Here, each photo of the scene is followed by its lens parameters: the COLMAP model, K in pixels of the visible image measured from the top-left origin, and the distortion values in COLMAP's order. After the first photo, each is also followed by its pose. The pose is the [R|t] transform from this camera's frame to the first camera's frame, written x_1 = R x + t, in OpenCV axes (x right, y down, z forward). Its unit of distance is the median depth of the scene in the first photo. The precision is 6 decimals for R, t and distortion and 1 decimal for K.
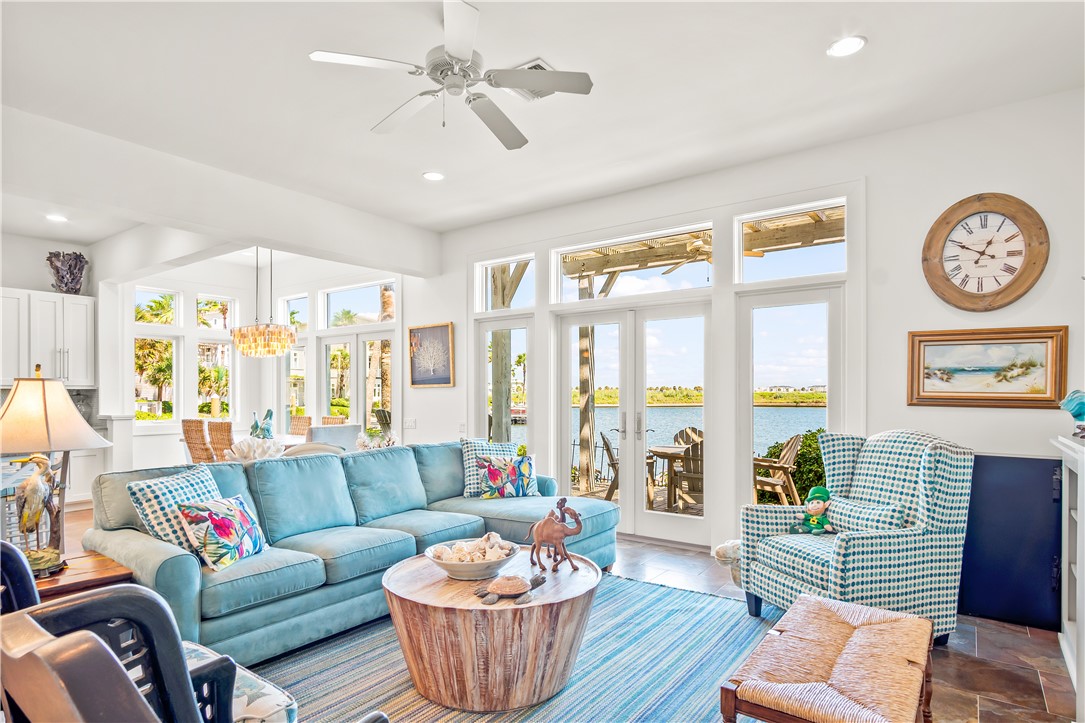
lens RADIAL K [[601.1, 0, 545.1], [0, 601.1, 390.4], [0, 0, 1]] dist [0.001414, 0.000805]
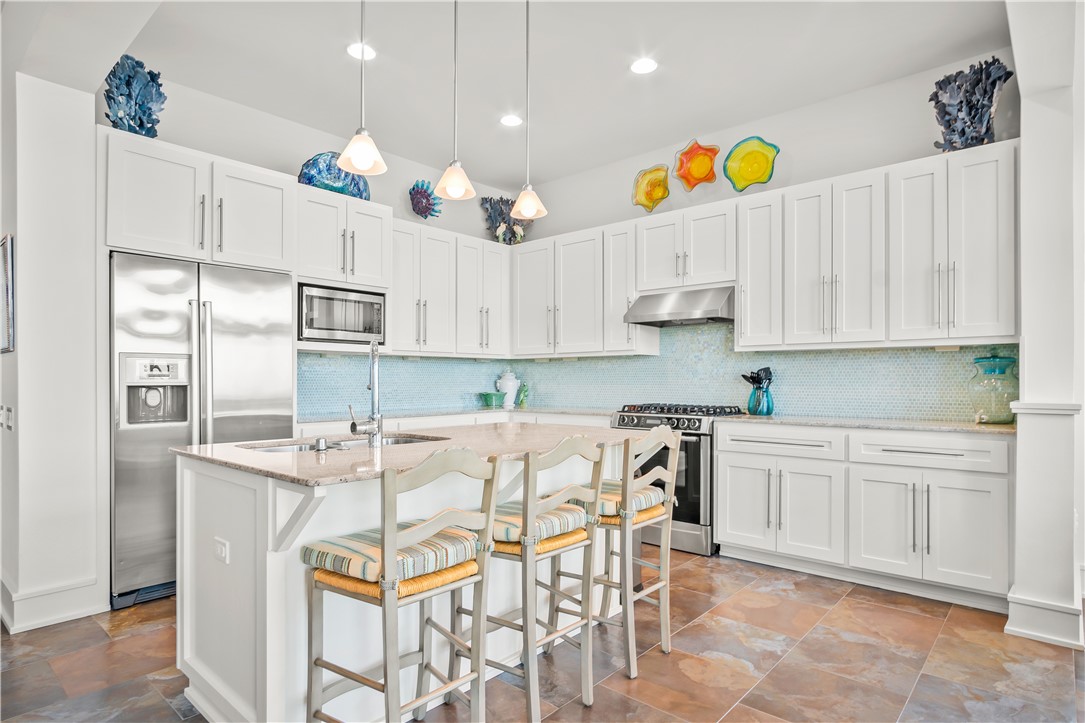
lens RADIAL K [[586.7, 0, 545.7], [0, 586.7, 377.0], [0, 0, 1]] dist [-0.002065, 0.000010]
pose [[-0.089180, 0.004272, -0.996006, -0.482894], [-0.002200, 0.999988, 0.004486, 0.039097], [0.996013, 0.002591, -0.089169, 1.193619]]
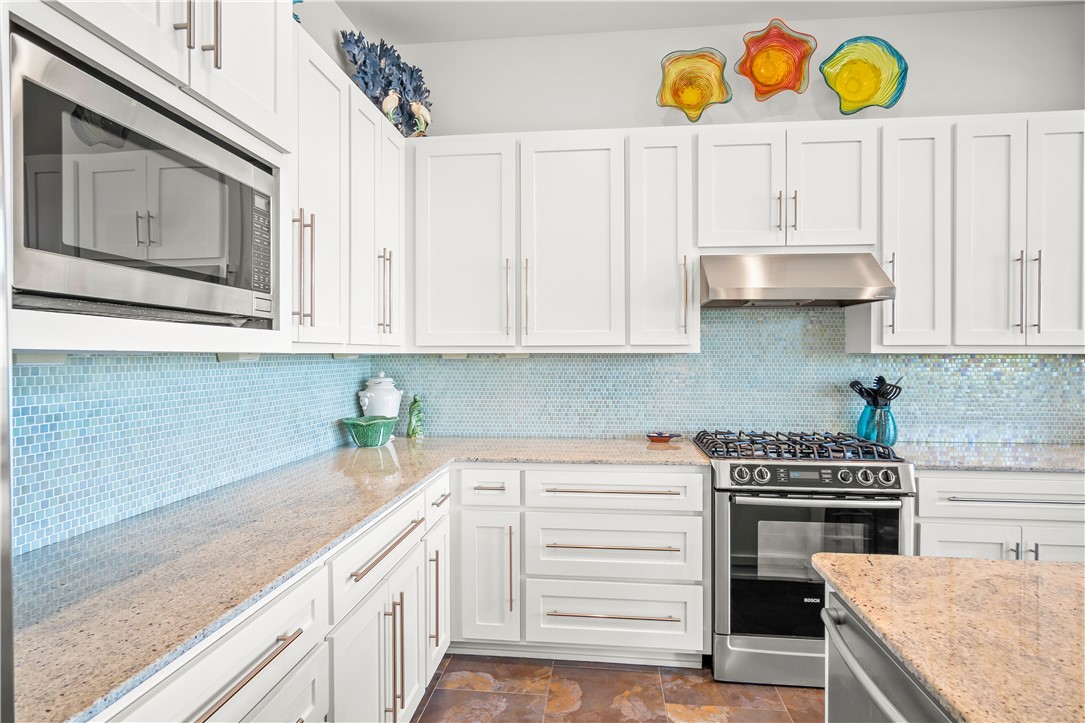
lens RADIAL K [[578.4, 0, 542.8], [0, 578.4, 356.2], [0, 0, 1]] dist [-0.000055, 0.000290]
pose [[0.504944, 0.011476, -0.863076, -1.144312], [-0.007290, 0.999933, 0.009031, -0.001069], [0.863122, 0.001732, 0.504993, 0.775211]]
